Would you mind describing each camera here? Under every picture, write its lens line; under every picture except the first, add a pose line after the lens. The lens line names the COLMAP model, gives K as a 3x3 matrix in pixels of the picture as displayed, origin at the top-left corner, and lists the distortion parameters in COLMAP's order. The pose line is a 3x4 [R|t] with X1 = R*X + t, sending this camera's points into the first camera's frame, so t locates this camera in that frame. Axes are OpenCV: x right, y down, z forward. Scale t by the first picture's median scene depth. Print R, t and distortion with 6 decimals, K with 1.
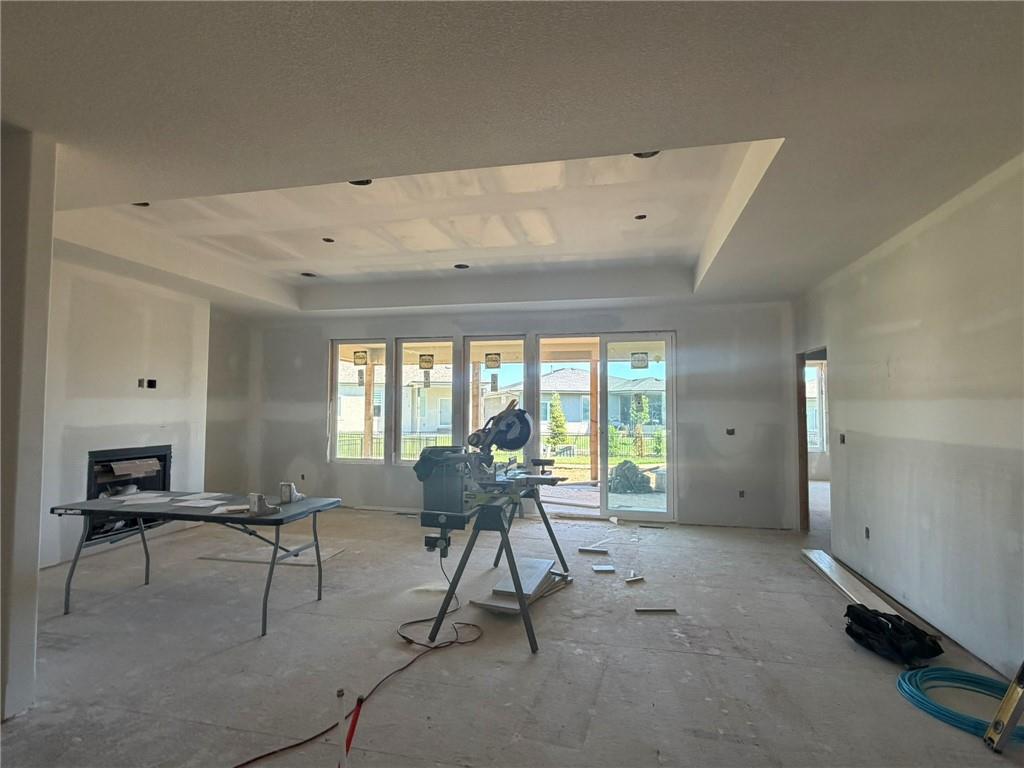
lens RADIAL K [[506.0, 0, 510.1], [0, 506.0, 386.0], [0, 0, 1]] dist [-0.003054, 0.001079]
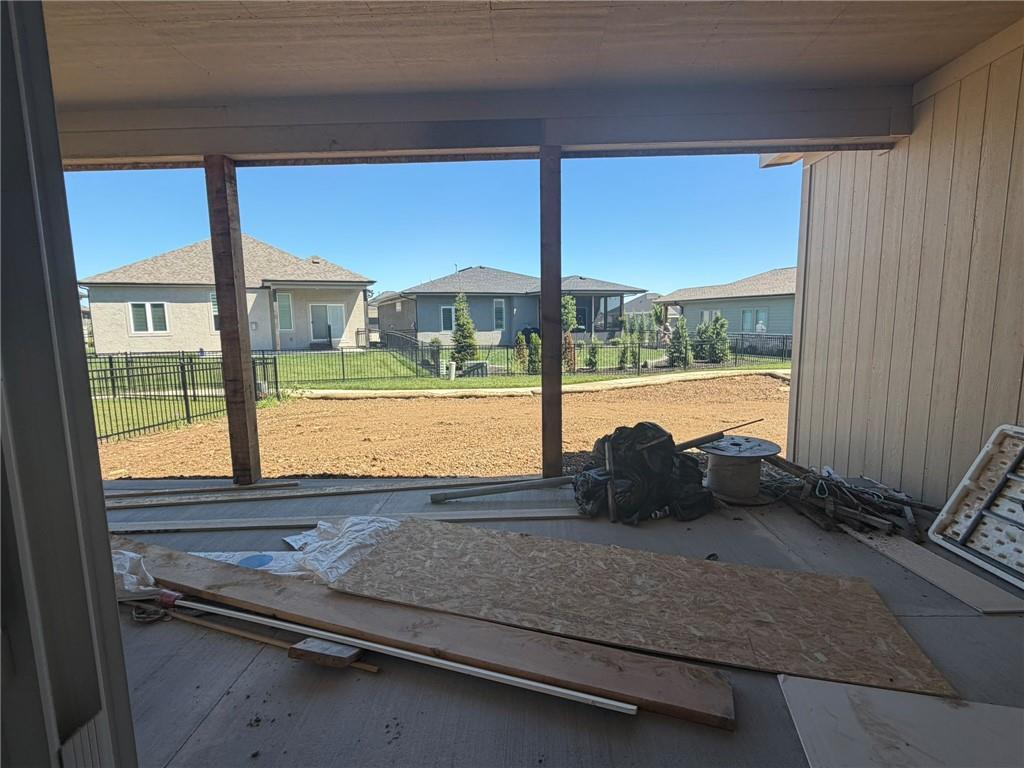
lens RADIAL K [[506.0, 0, 512.7], [0, 506.0, 388.1], [0, 0, 1]] dist [-0.003054, 0.001079]
pose [[0.982478, -0.044041, 0.181103, 0.137337], [0.010846, 0.983545, 0.180340, 0.111269], [-0.186065, -0.175216, 0.966788, 1.361473]]
